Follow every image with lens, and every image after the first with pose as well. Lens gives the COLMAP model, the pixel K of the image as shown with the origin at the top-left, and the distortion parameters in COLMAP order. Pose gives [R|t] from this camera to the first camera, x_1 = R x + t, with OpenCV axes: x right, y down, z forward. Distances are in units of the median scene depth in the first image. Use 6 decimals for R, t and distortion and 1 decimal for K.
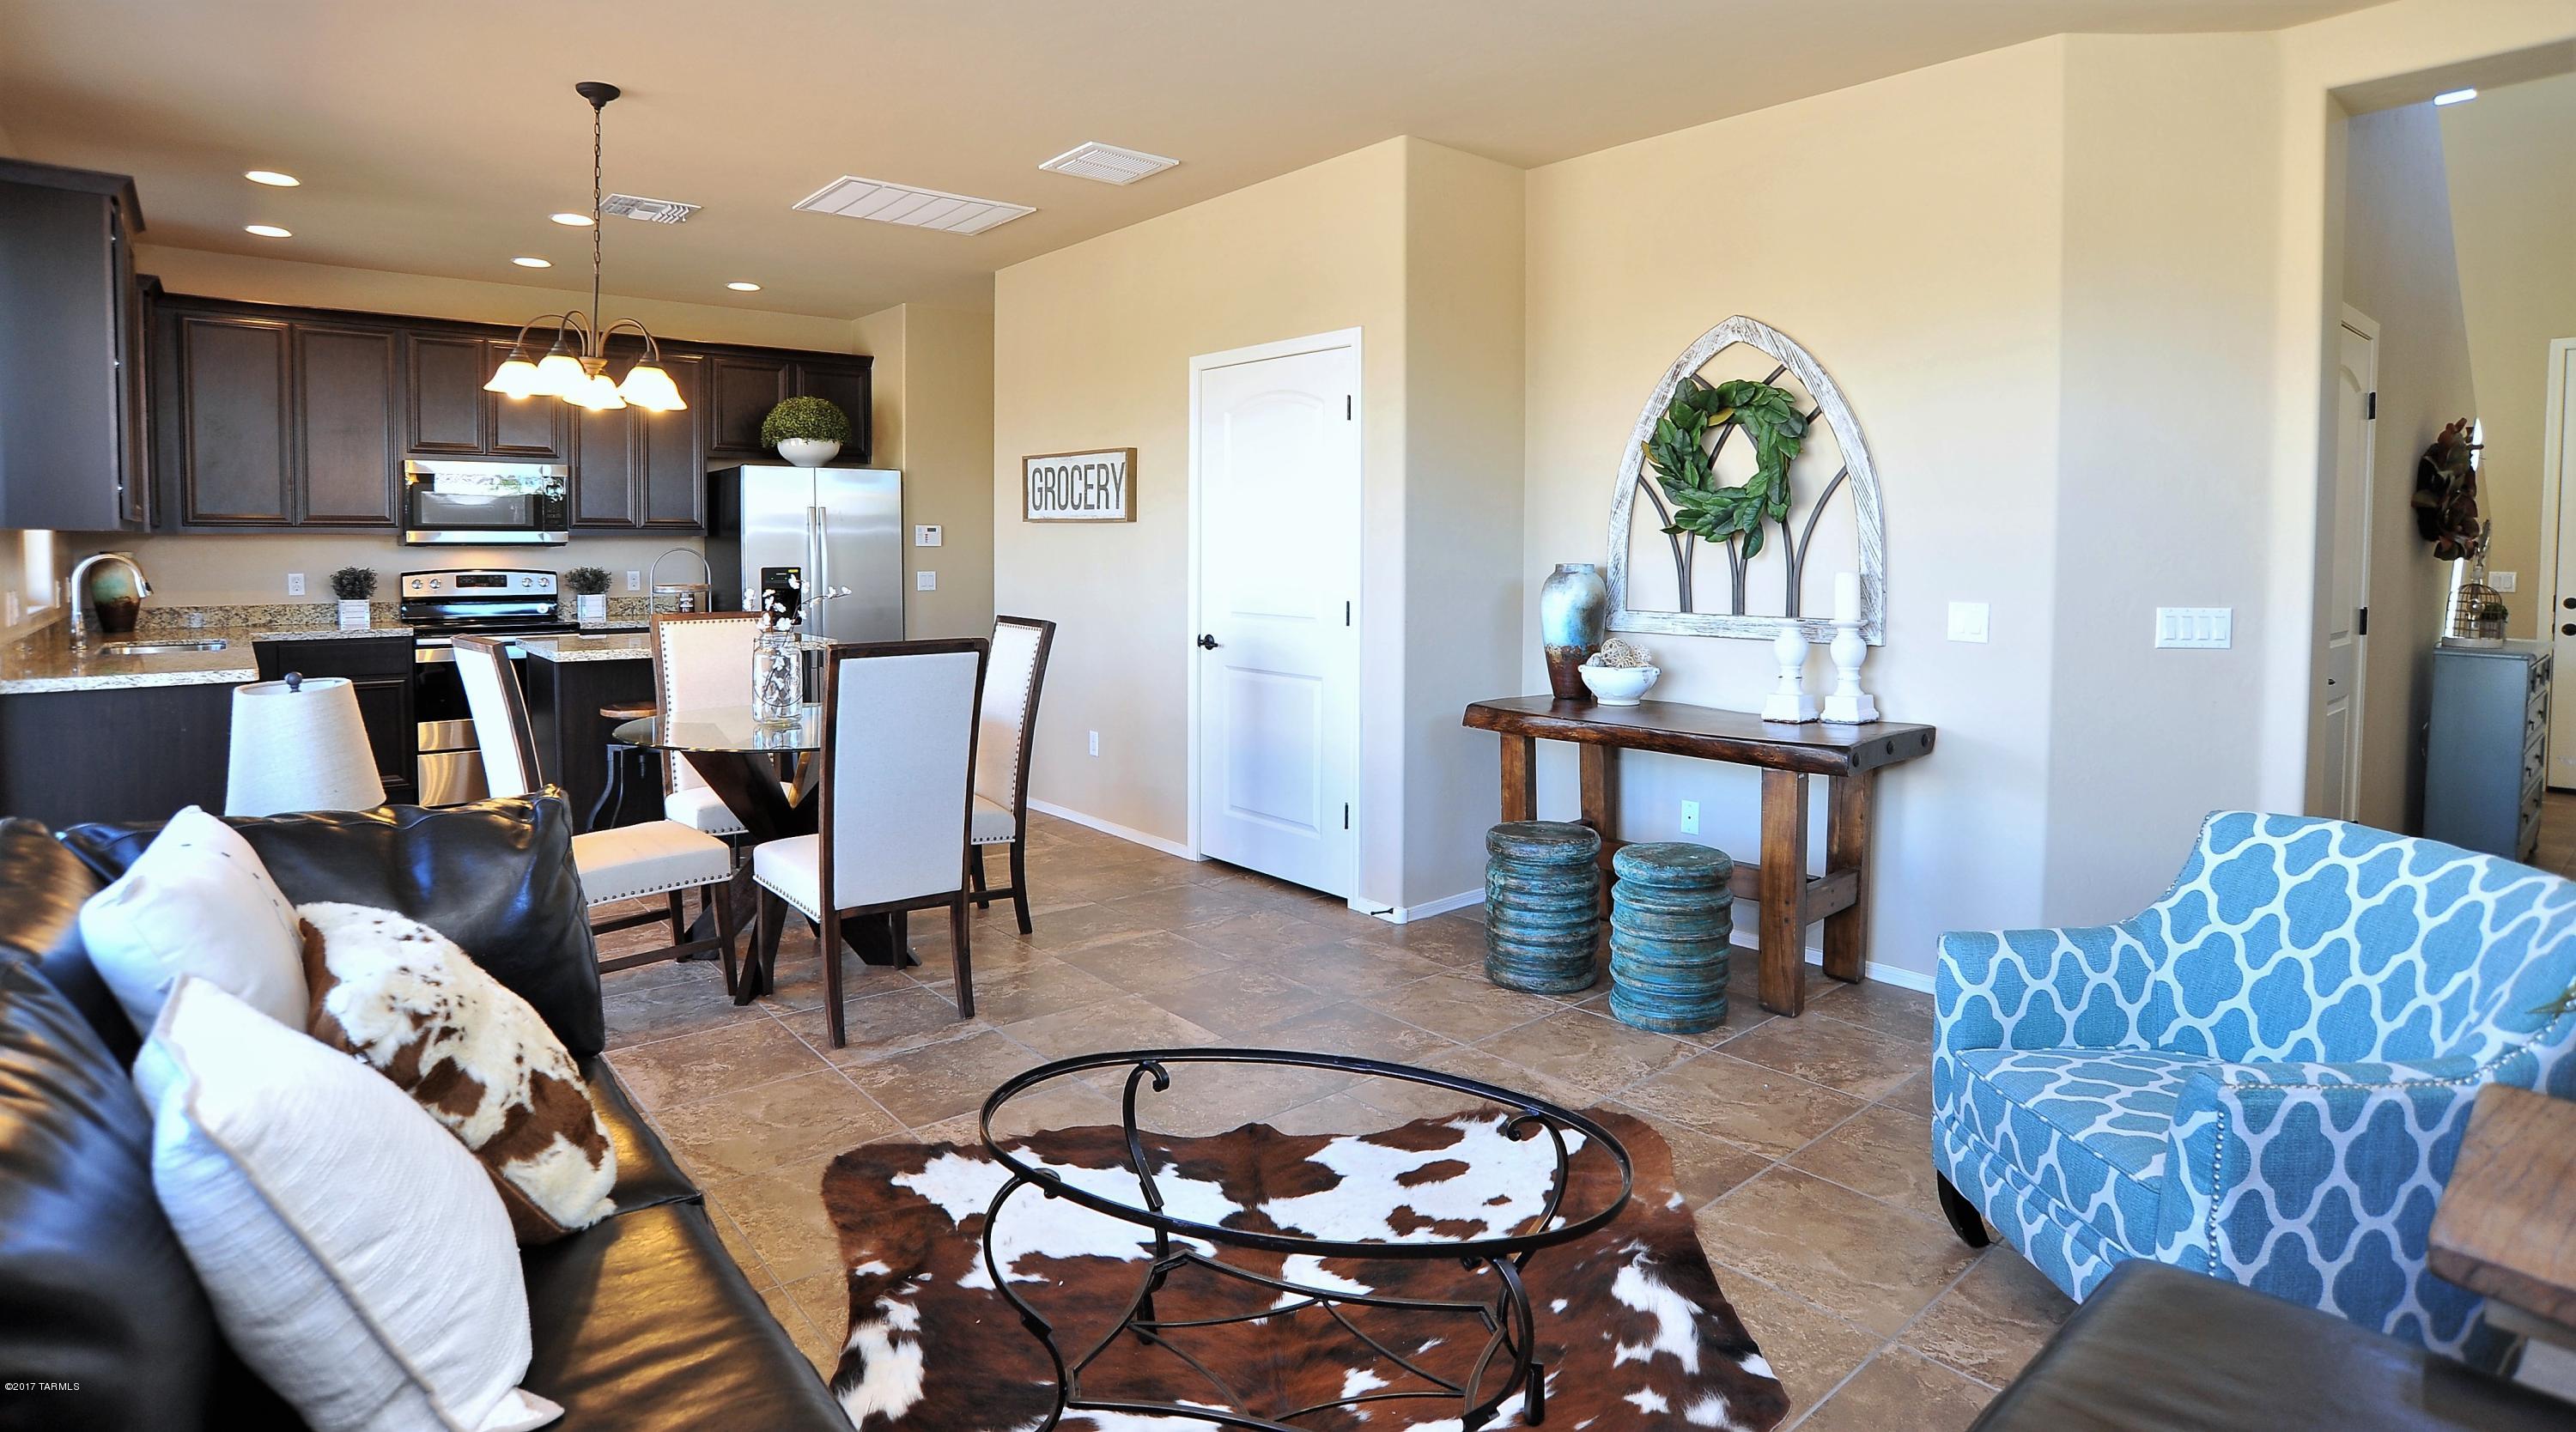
lens RADIAL K [[1311.3, 0, 1279.3], [0, 1311.3, 598.1], [0, 0, 1]] dist [-0.108404, 0.058307]
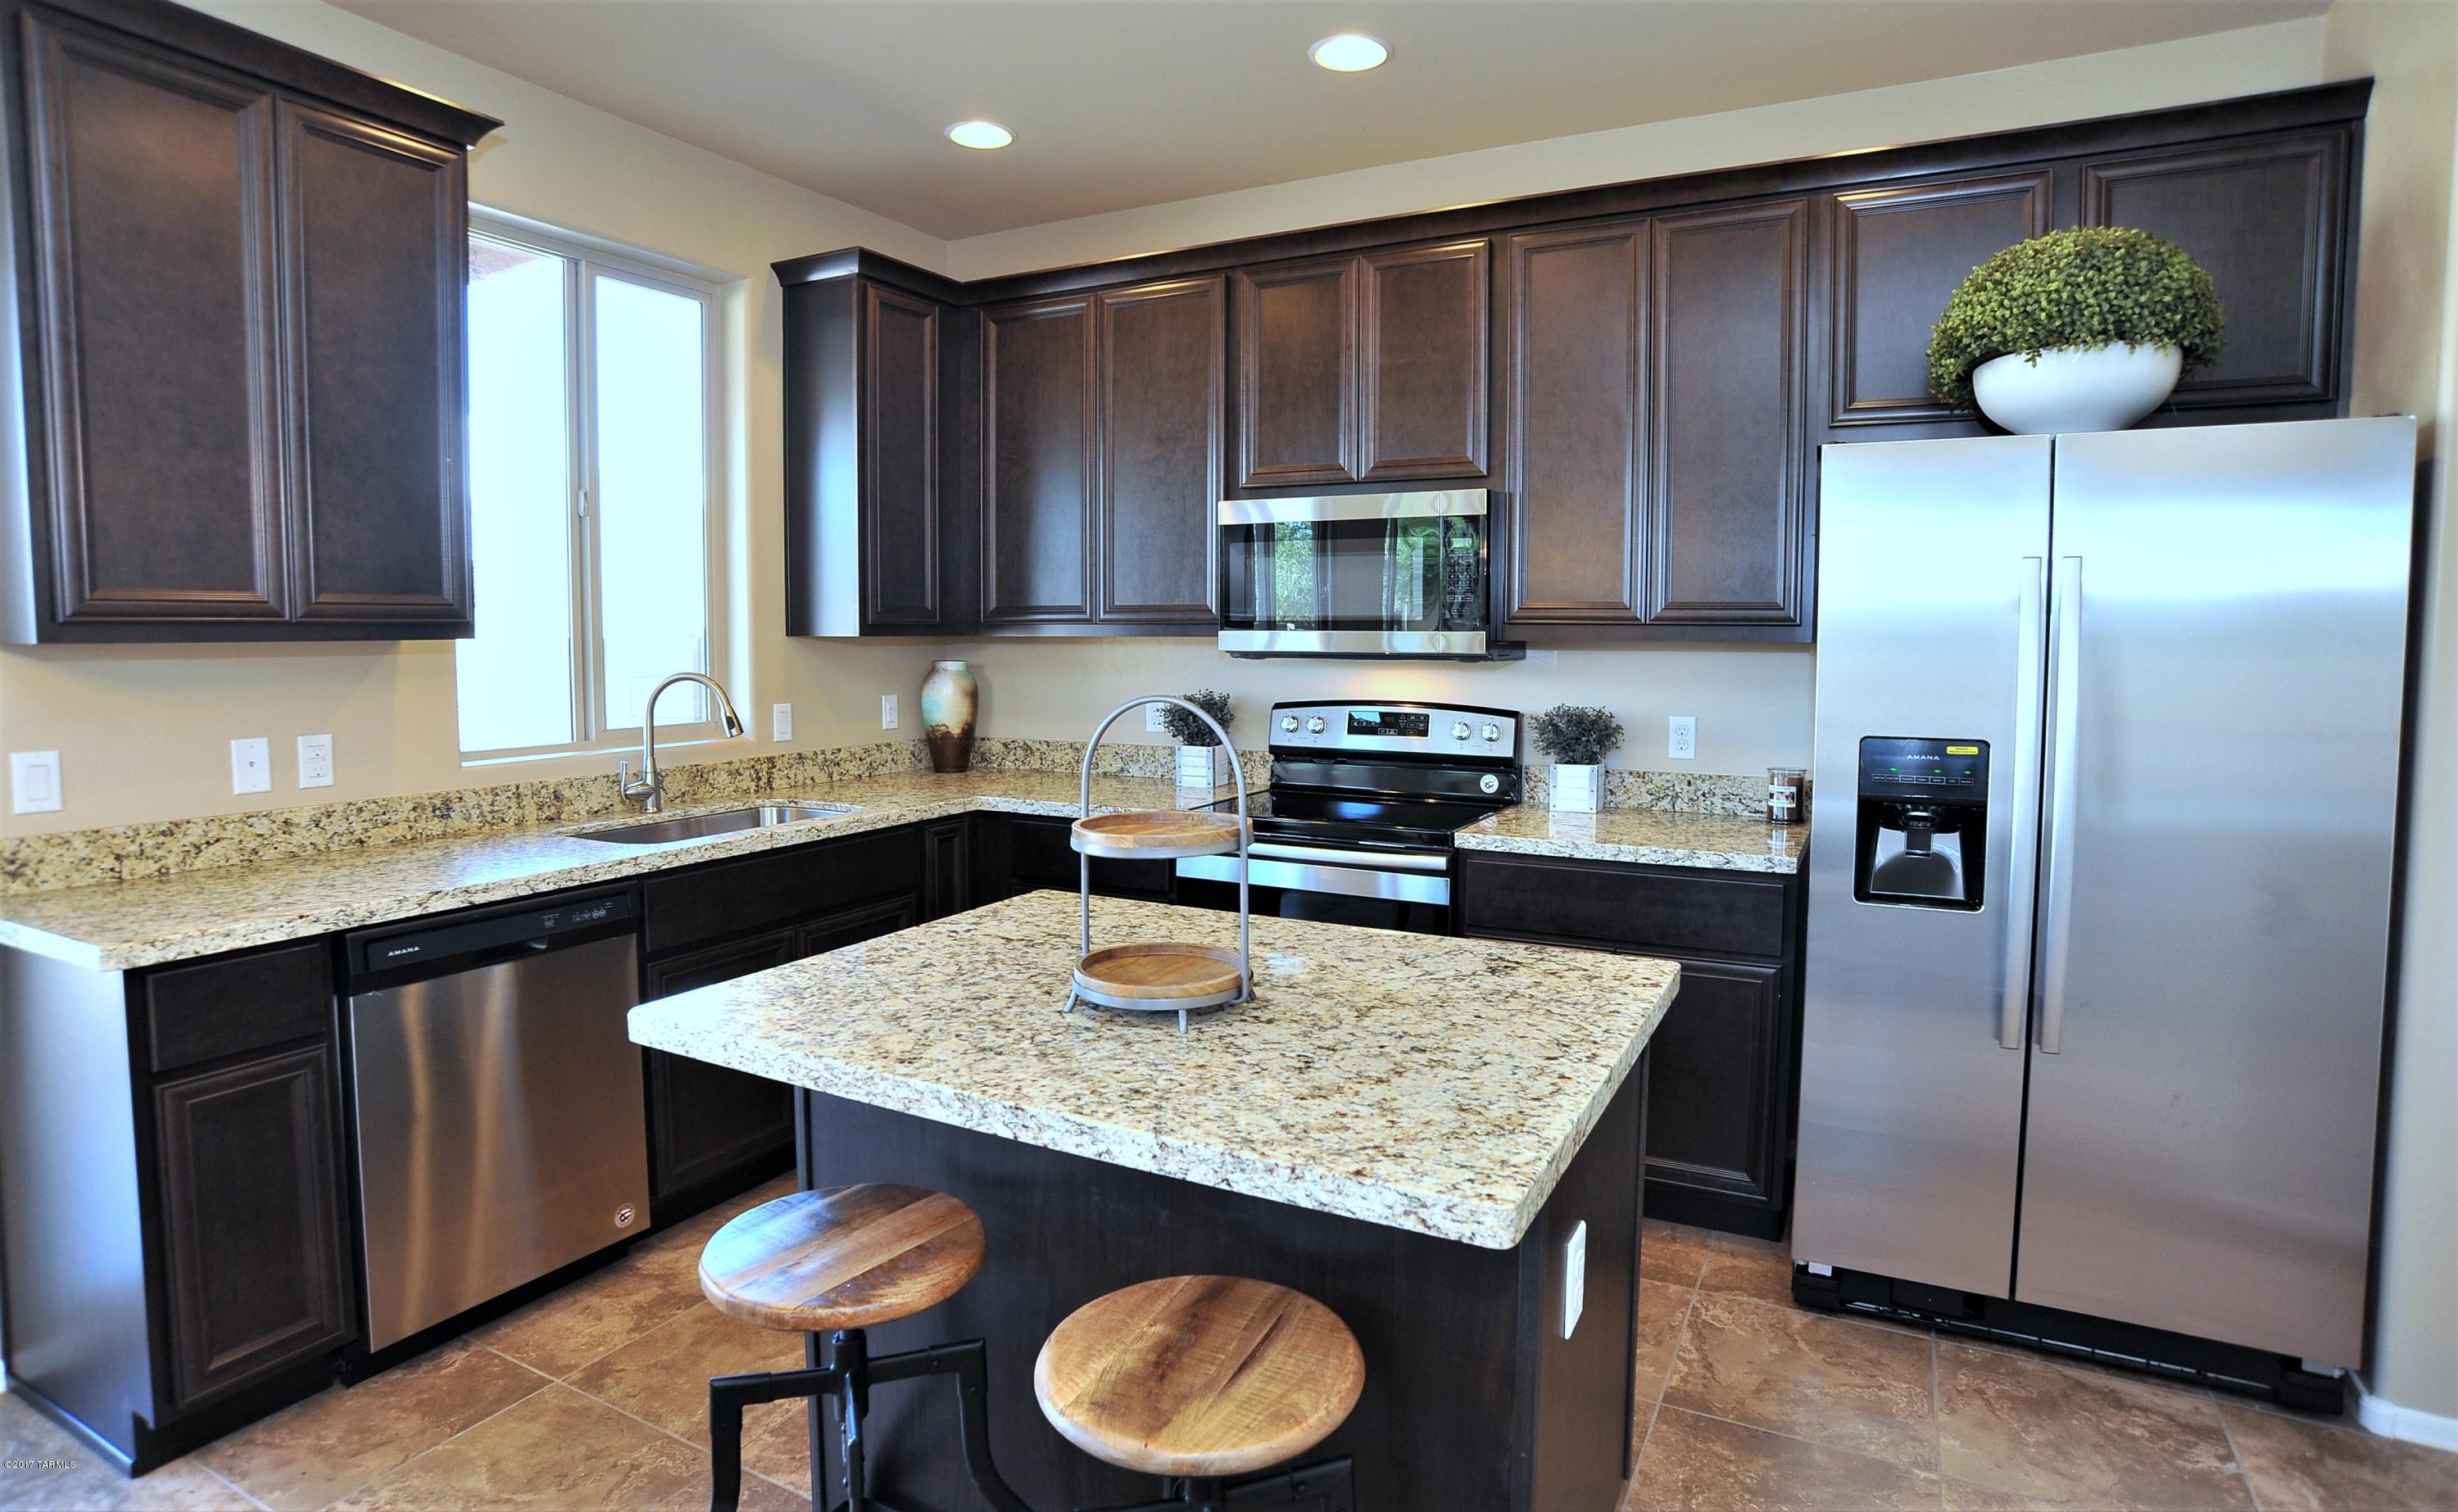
lens RADIAL K [[1291.8, 0, 1225.0], [0, 1291.8, 720.6], [0, 0, 1]] dist [-0.094975, 0.044021]
pose [[0.375209, 0.060773, -0.924946, -0.171565], [-0.039443, 0.997991, 0.049572, -0.043584], [0.926101, 0.017882, 0.376852, 0.817530]]
